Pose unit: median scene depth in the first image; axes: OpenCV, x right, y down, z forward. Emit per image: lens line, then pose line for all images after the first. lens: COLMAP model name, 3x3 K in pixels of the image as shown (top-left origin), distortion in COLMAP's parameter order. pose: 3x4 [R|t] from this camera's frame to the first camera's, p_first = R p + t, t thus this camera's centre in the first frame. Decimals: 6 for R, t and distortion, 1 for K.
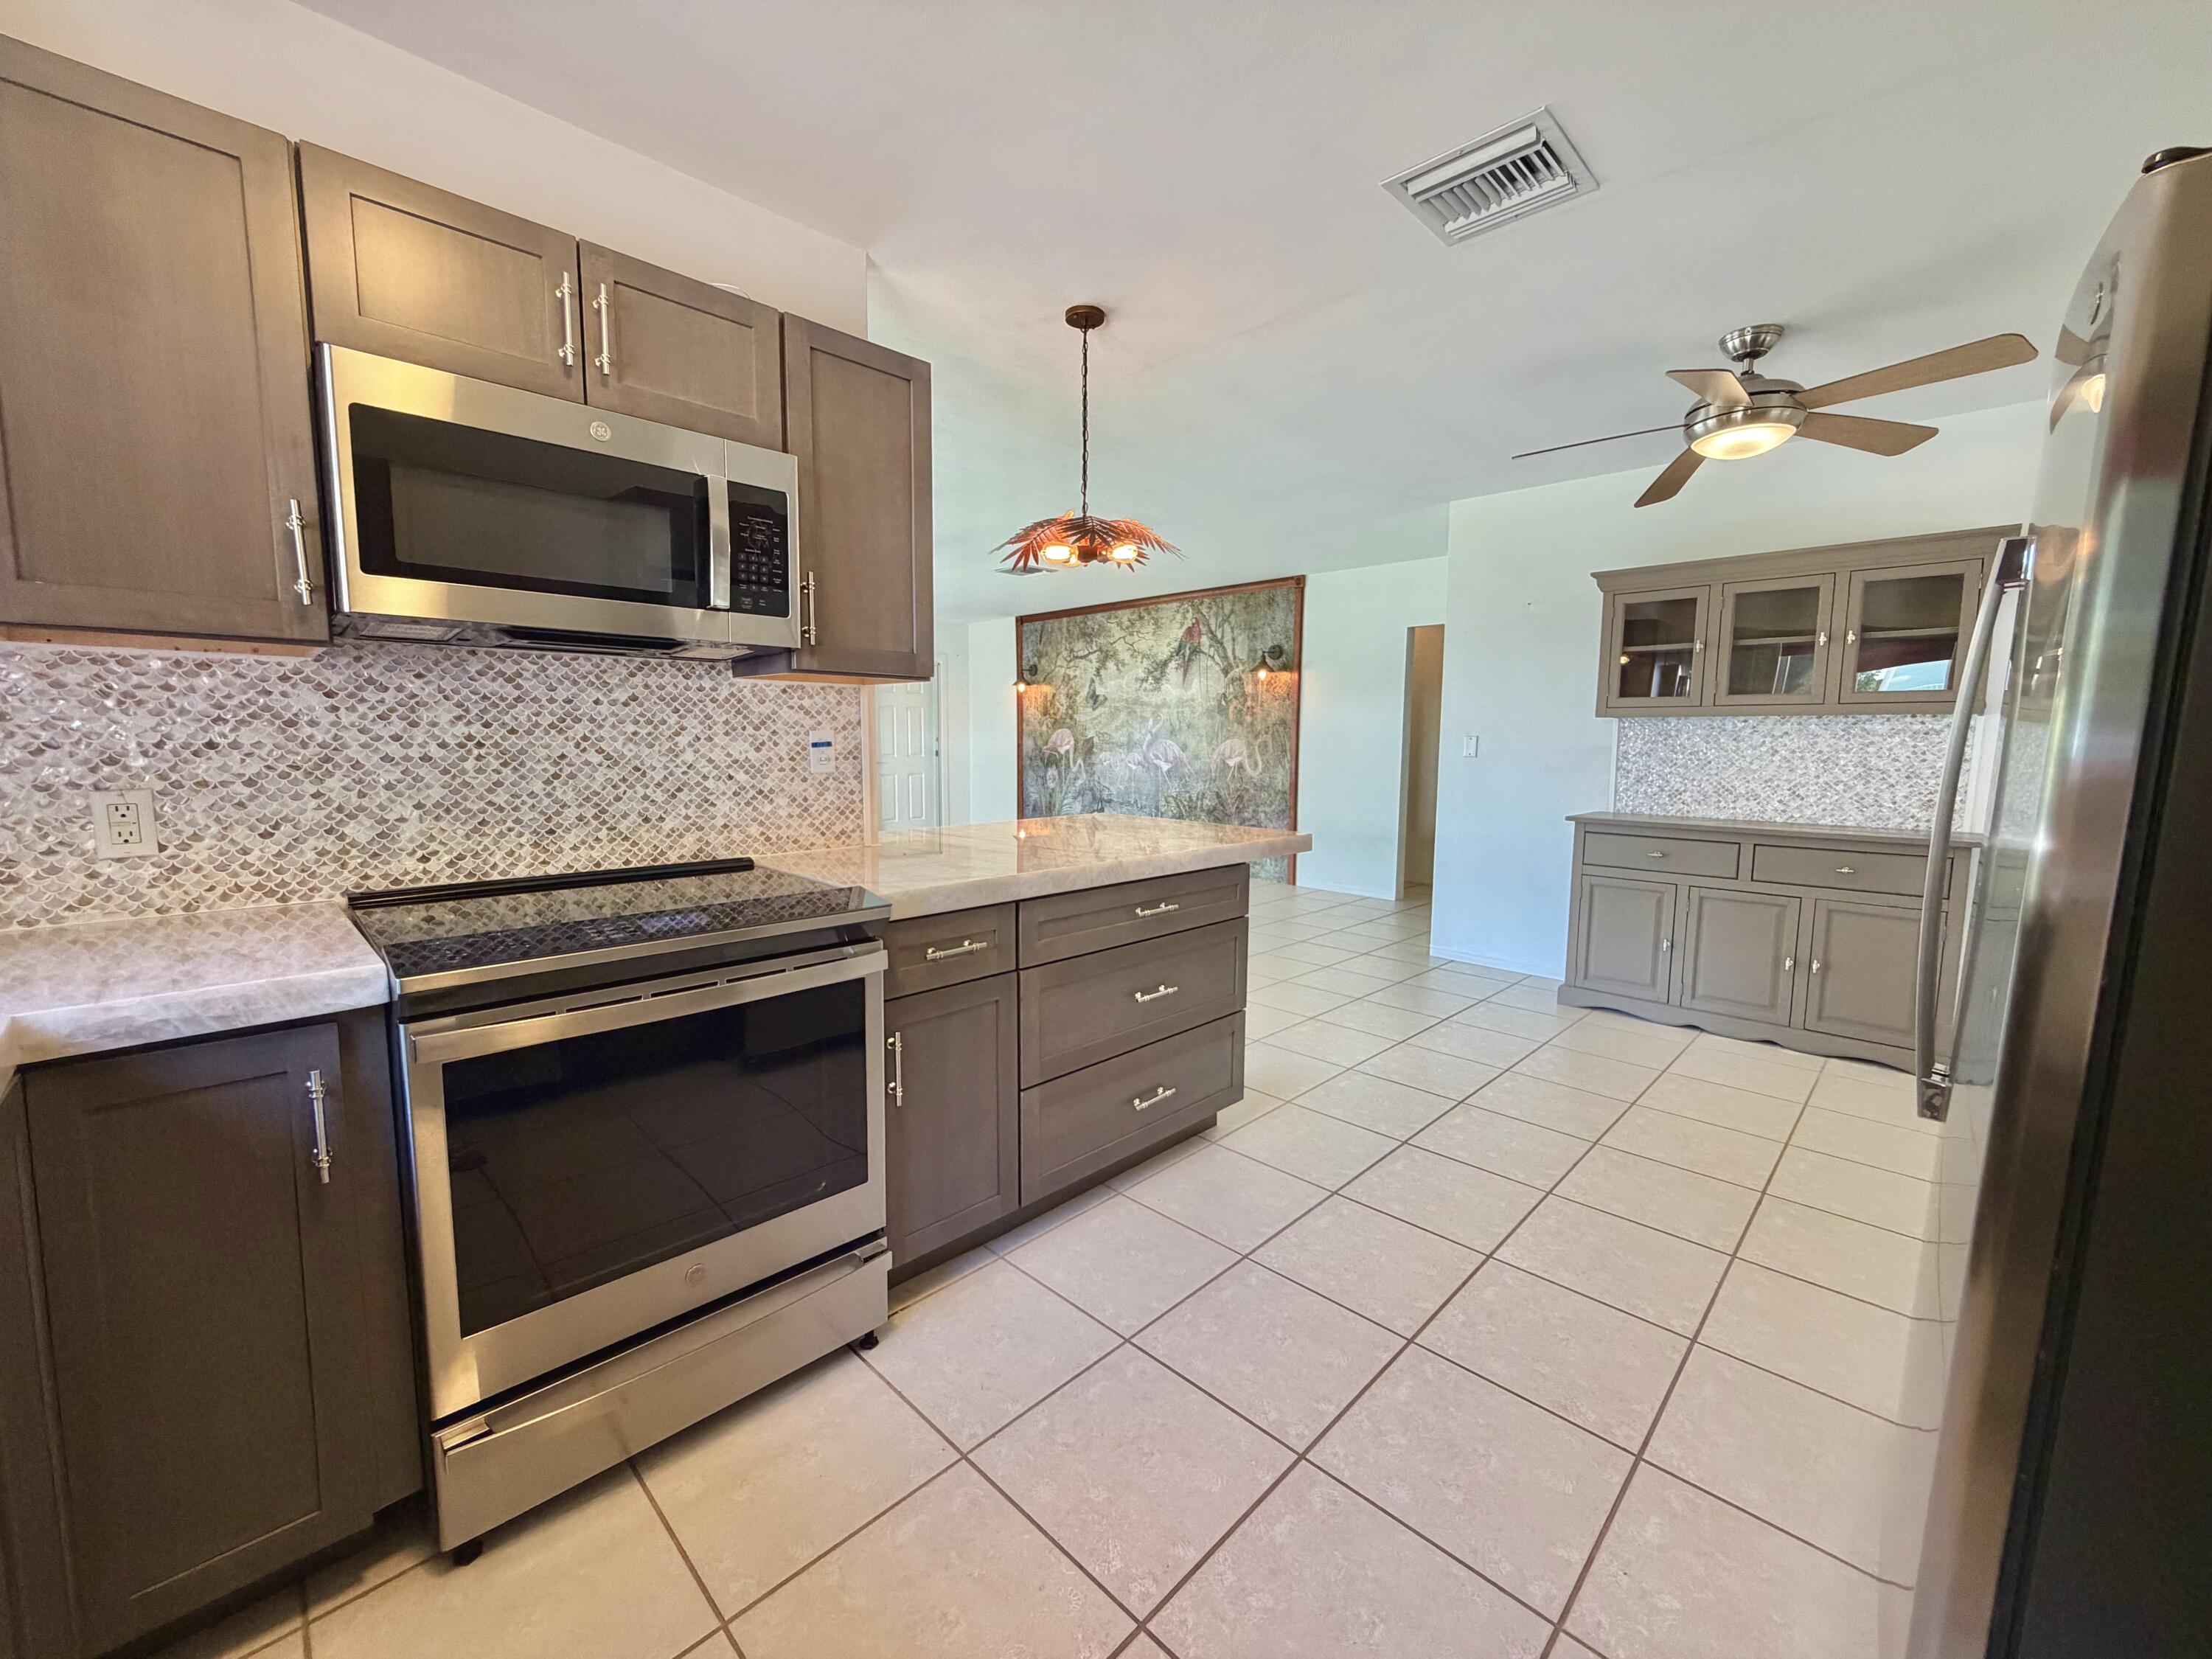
lens RADIAL K [[885.3, 0, 1097.6], [0, 885.3, 831.1], [0, 0, 1]] dist [0.000851, -0.000430]
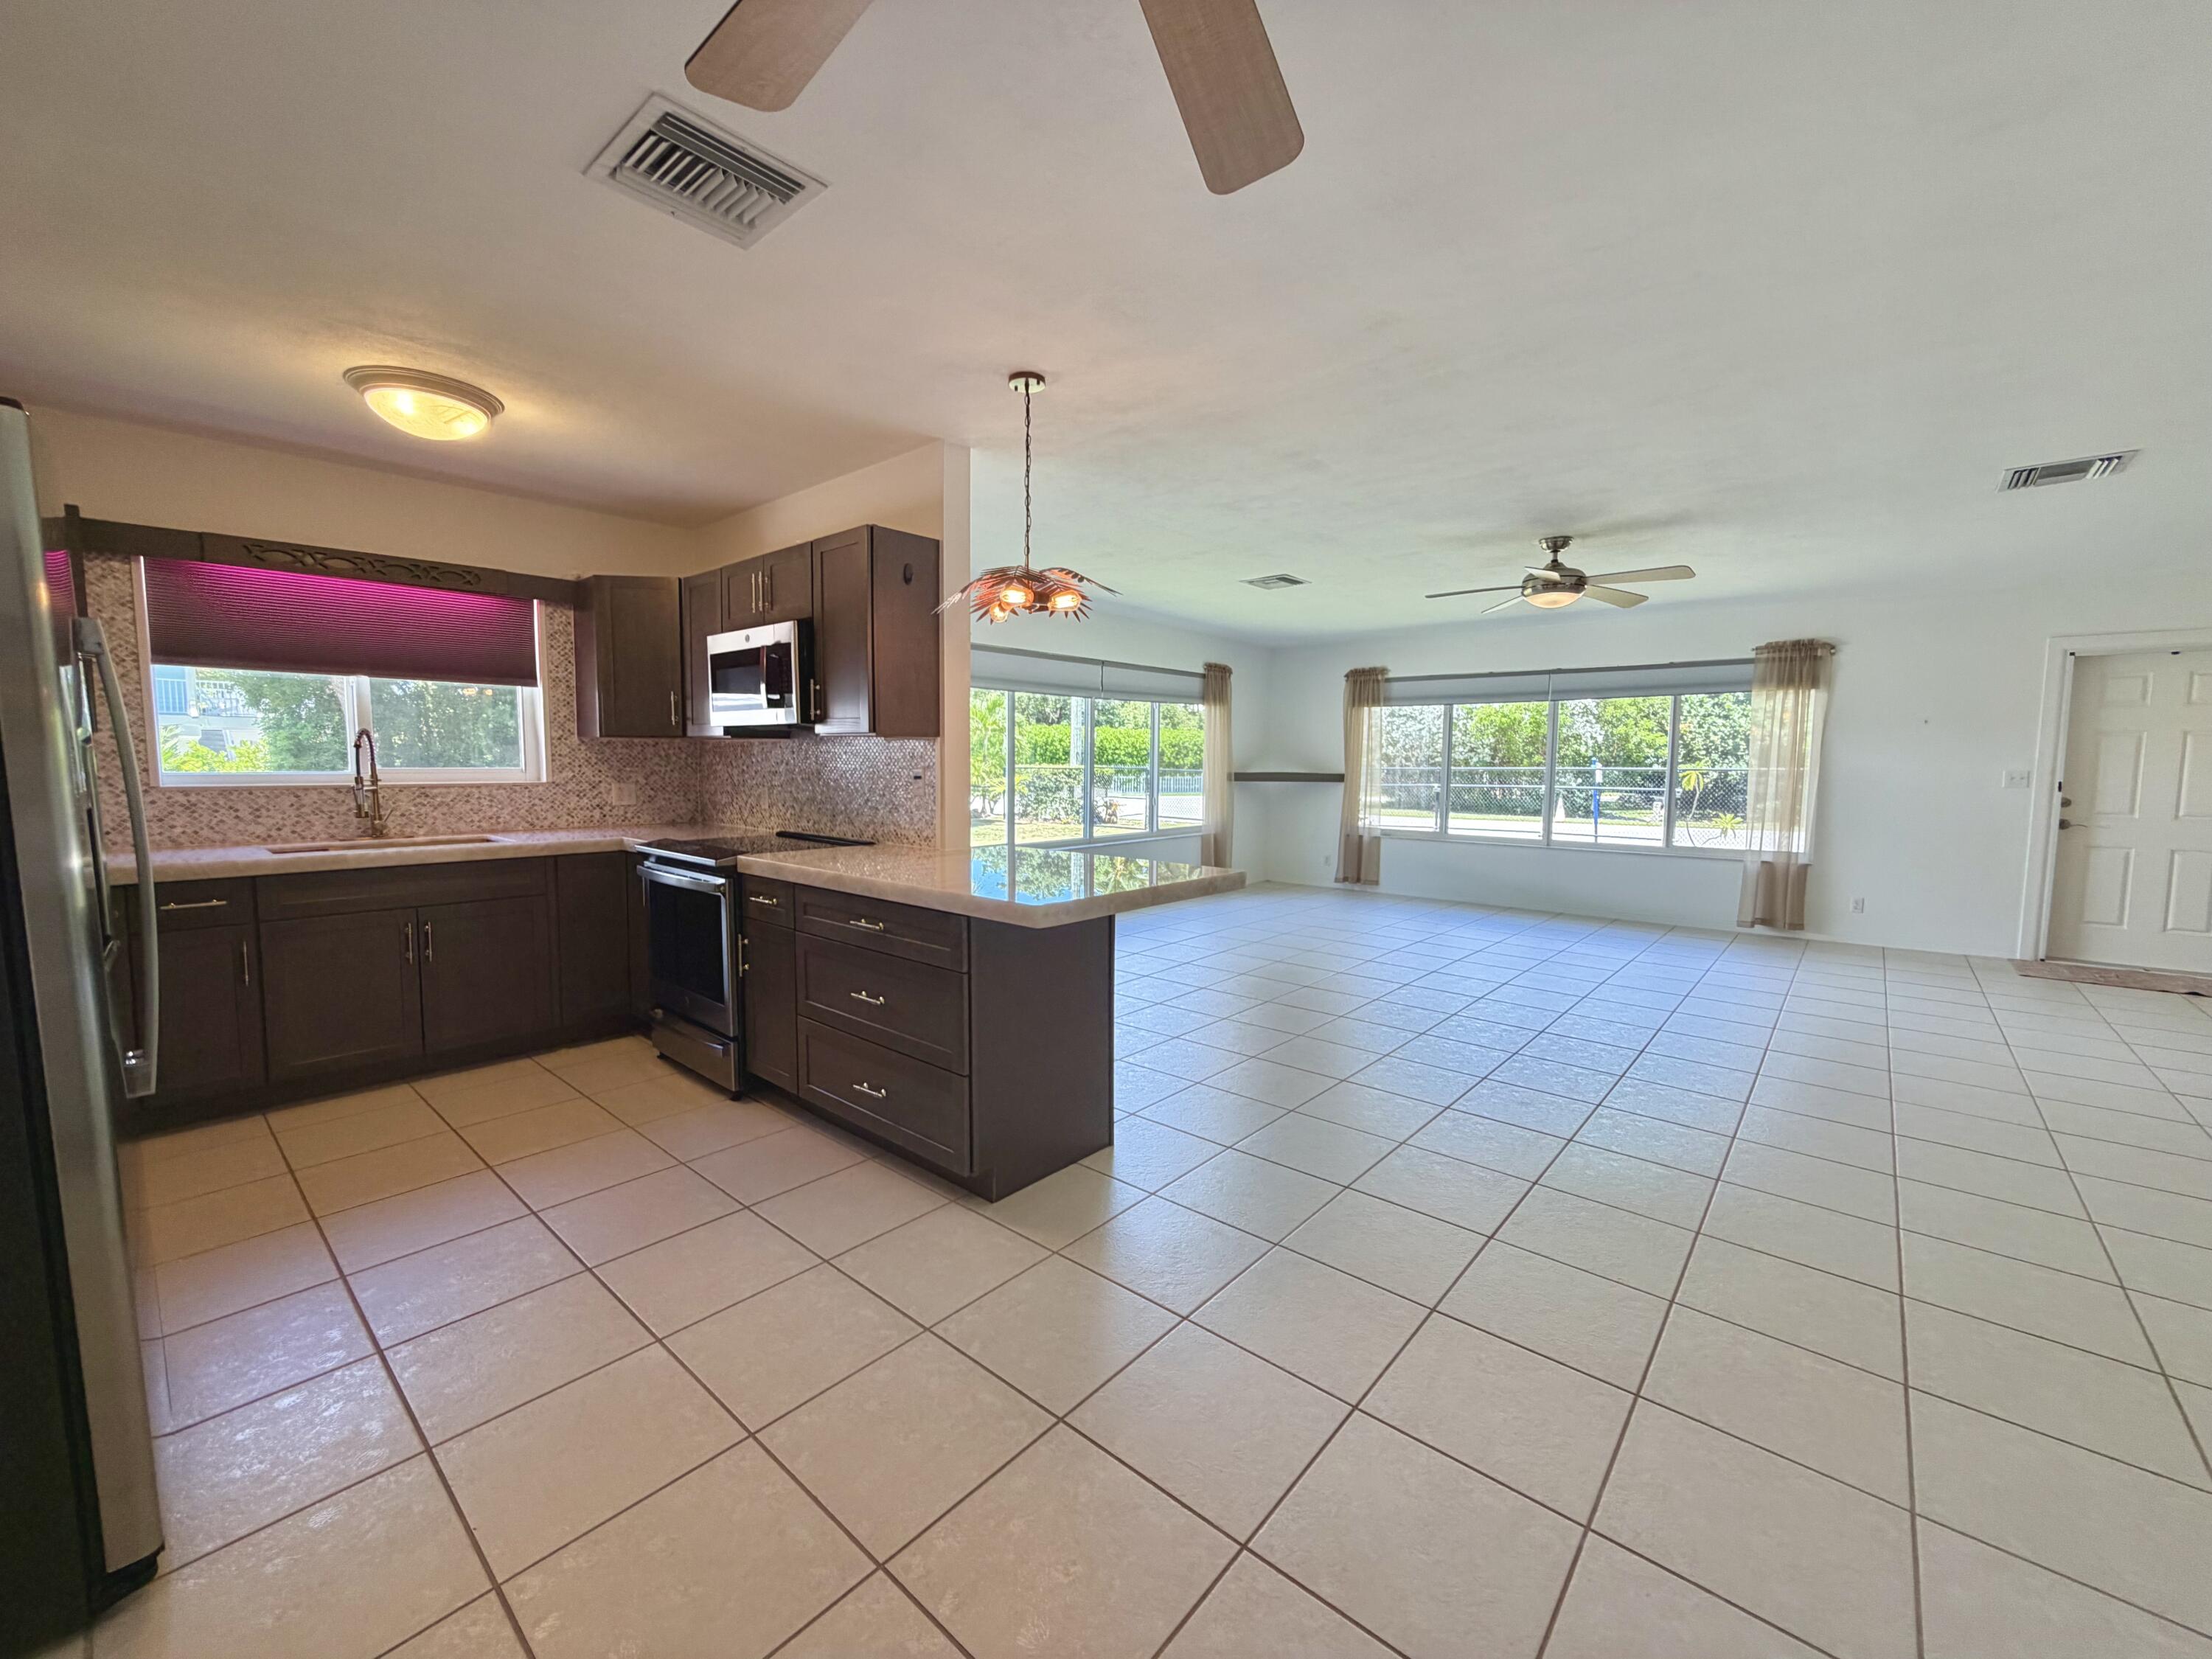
lens RADIAL K [[885.3, 0, 1096.9], [0, 885.3, 833.0], [0, 0, 1]] dist [0.000851, -0.000430]
pose [[0.069732, 0.078568, -0.994467, 0.393918], [-0.117397, 0.990613, 0.070031, -0.046381], [0.990634, 0.111864, 0.078301, 0.379818]]
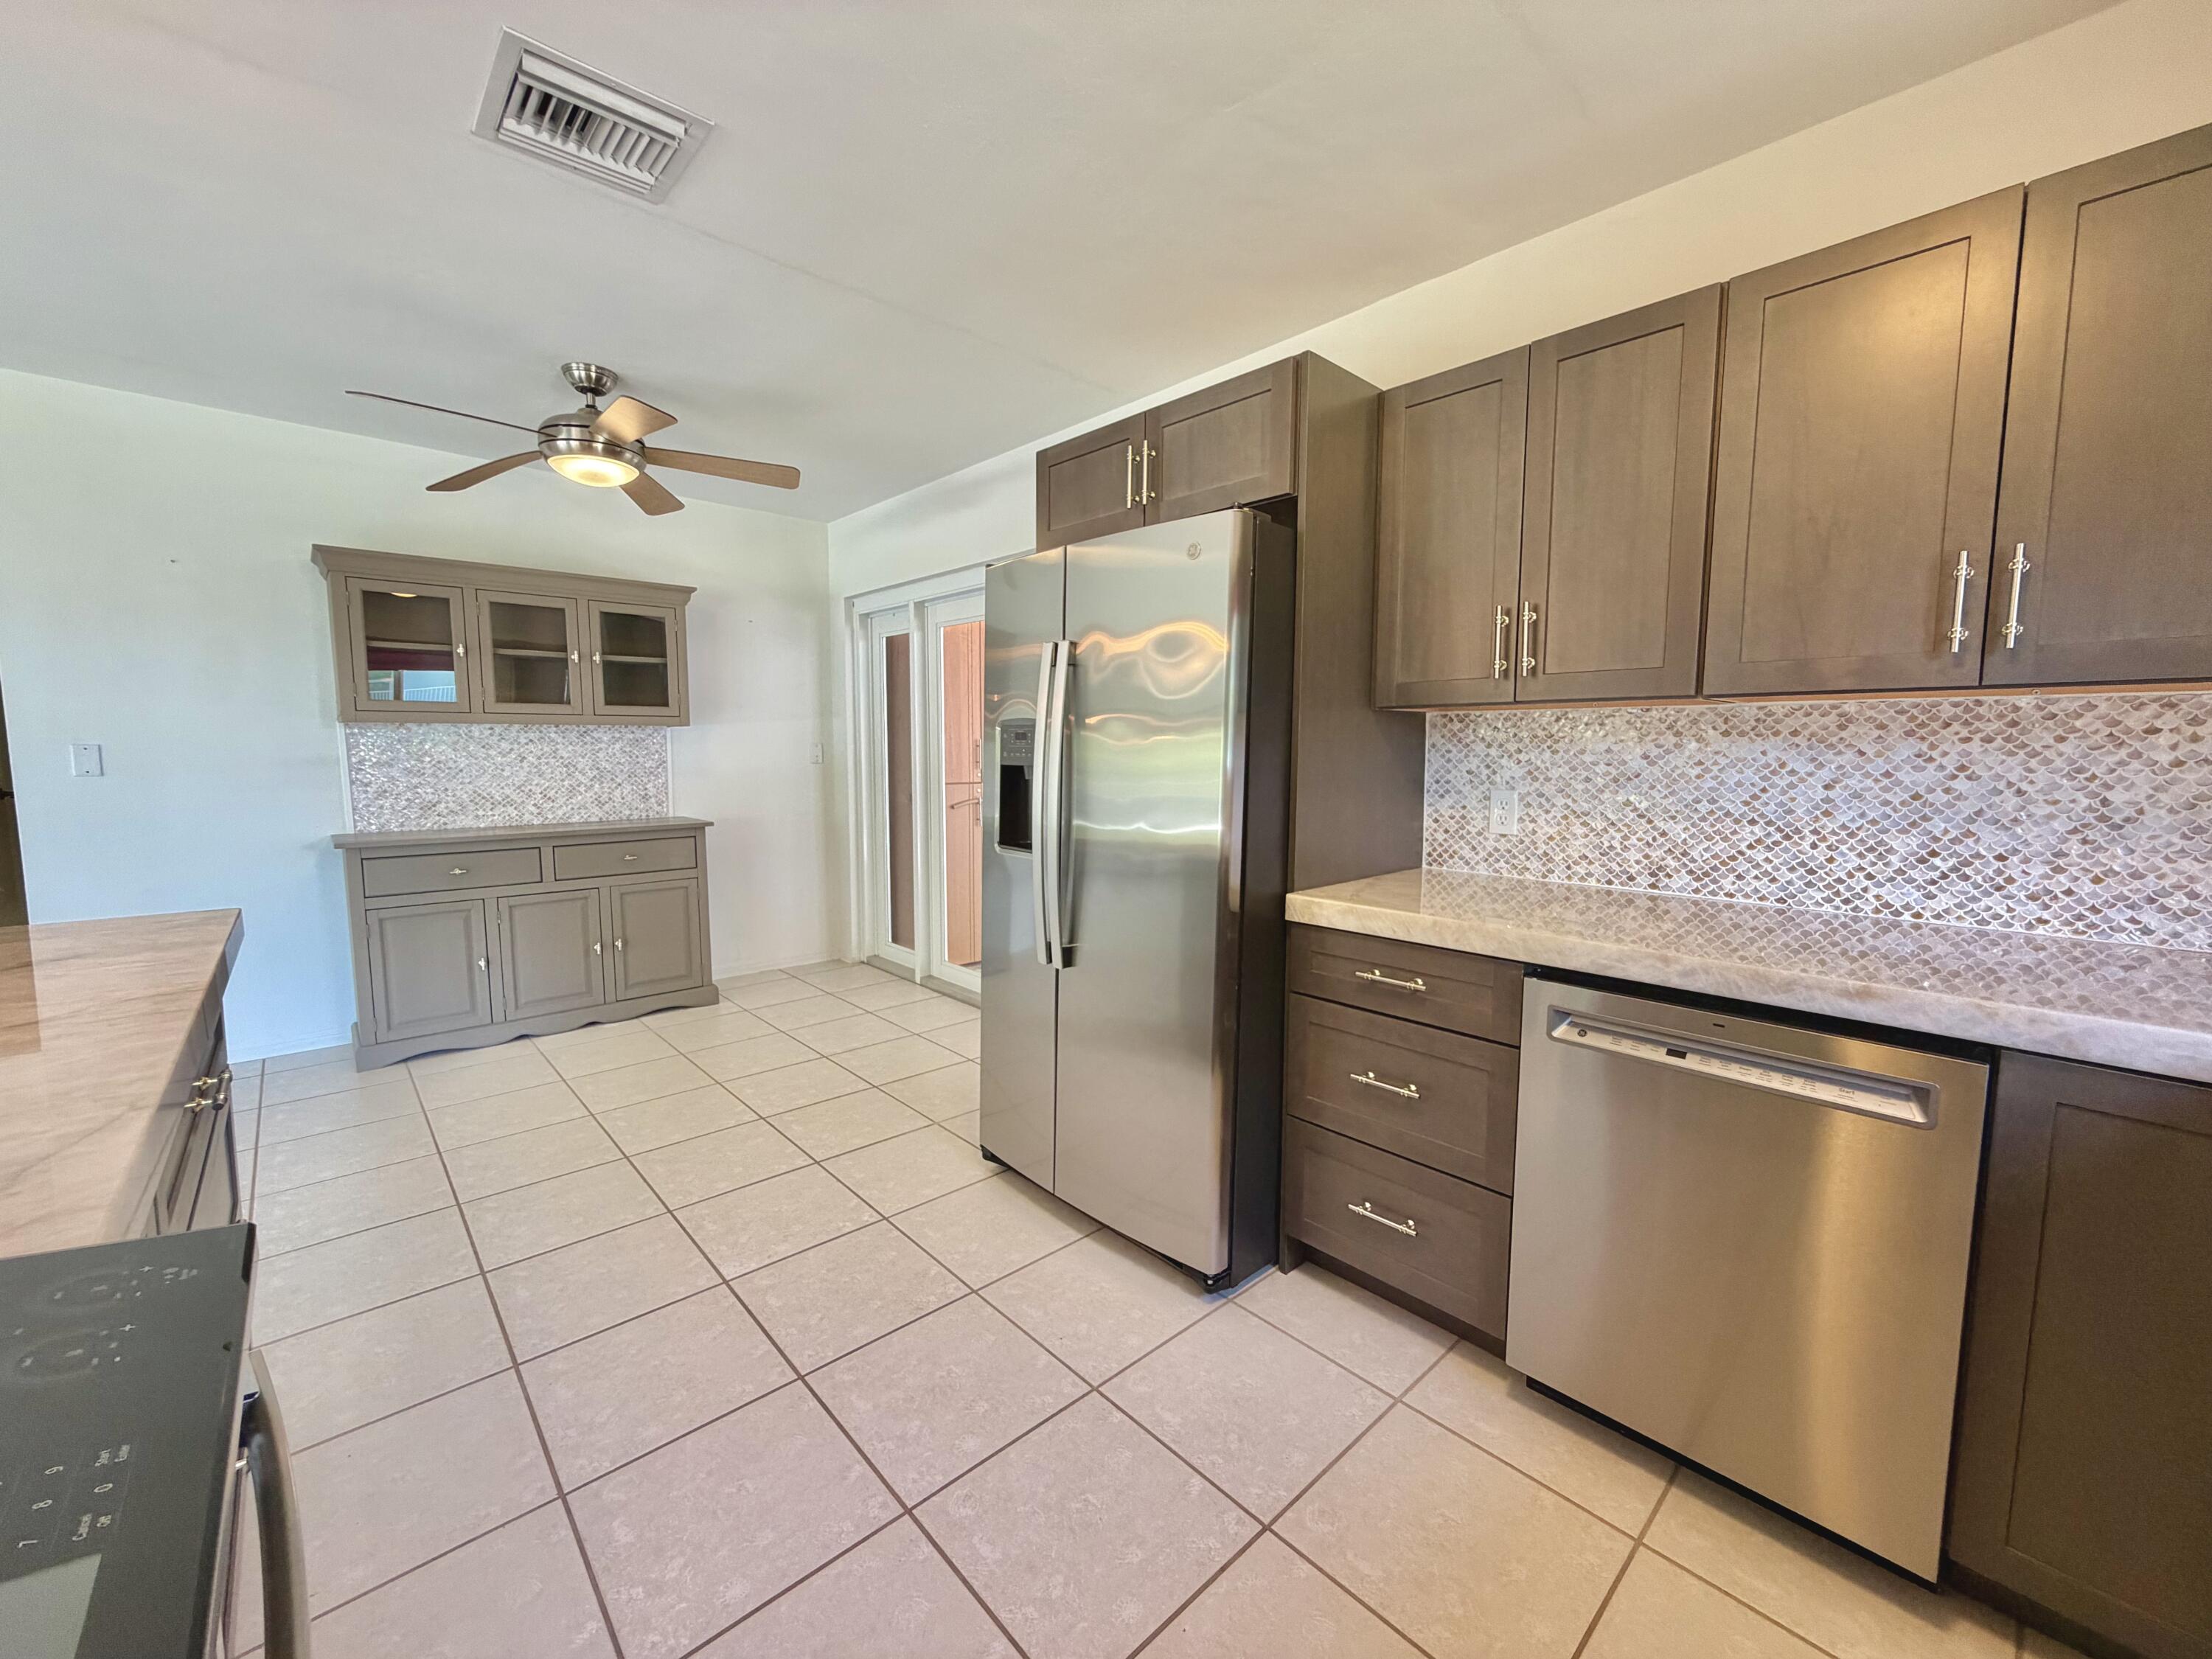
lens RADIAL K [[885.3, 0, 1103.4], [0, 885.3, 829.4], [0, 0, 1]] dist [0.000851, -0.000430]
pose [[0.046405, -0.102160, 0.993685, -0.132676], [0.105841, 0.989660, 0.096803, -0.018357], [-0.993300, 0.100680, 0.056738, 0.140327]]
